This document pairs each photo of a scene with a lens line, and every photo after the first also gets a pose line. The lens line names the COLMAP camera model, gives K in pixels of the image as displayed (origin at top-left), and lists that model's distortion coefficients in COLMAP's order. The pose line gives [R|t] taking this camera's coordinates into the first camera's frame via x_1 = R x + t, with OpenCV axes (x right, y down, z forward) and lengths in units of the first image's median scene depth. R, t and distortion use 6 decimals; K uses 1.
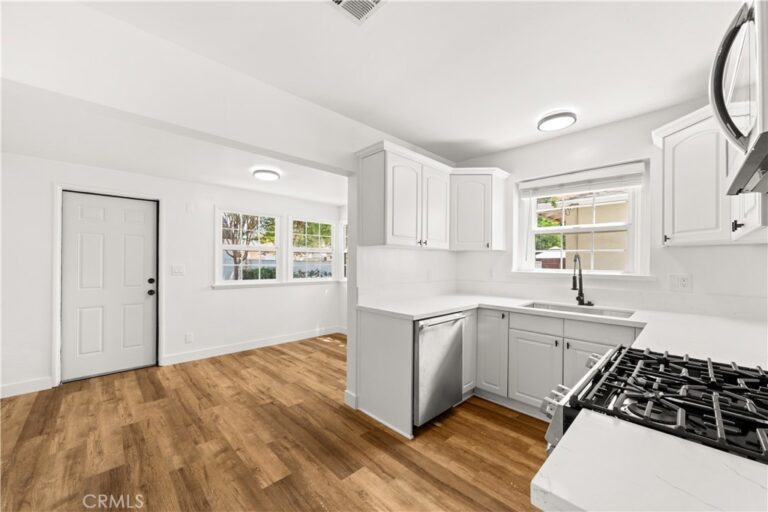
lens RADIAL K [[296.7, 0, 383.9], [0, 296.7, 262.5], [0, 0, 1]] dist [0.000011, 0.000414]
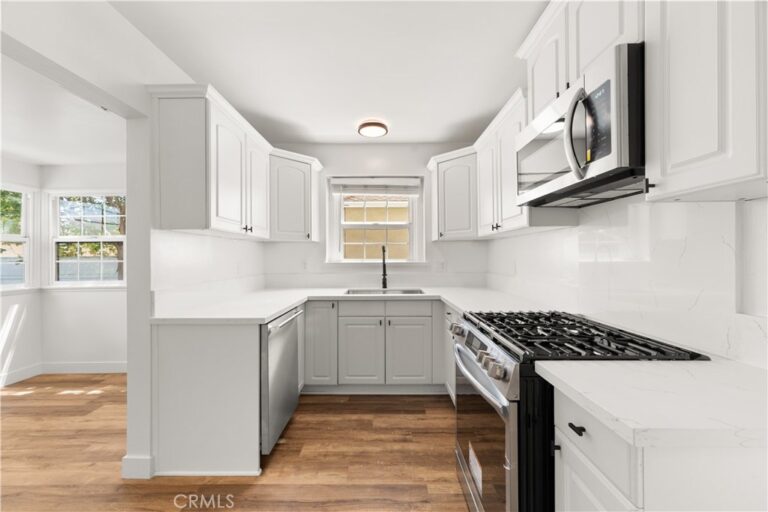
lens RADIAL K [[293.5, 0, 384.0], [0, 293.5, 256.0], [0, 0, 1]] dist [0.001703, 0.000354]
pose [[0.699666, -0.011215, 0.714382, -0.194799], [0.014329, 0.999896, 0.001665, 0.011579], [-0.714327, 0.009071, 0.699753, 0.174334]]
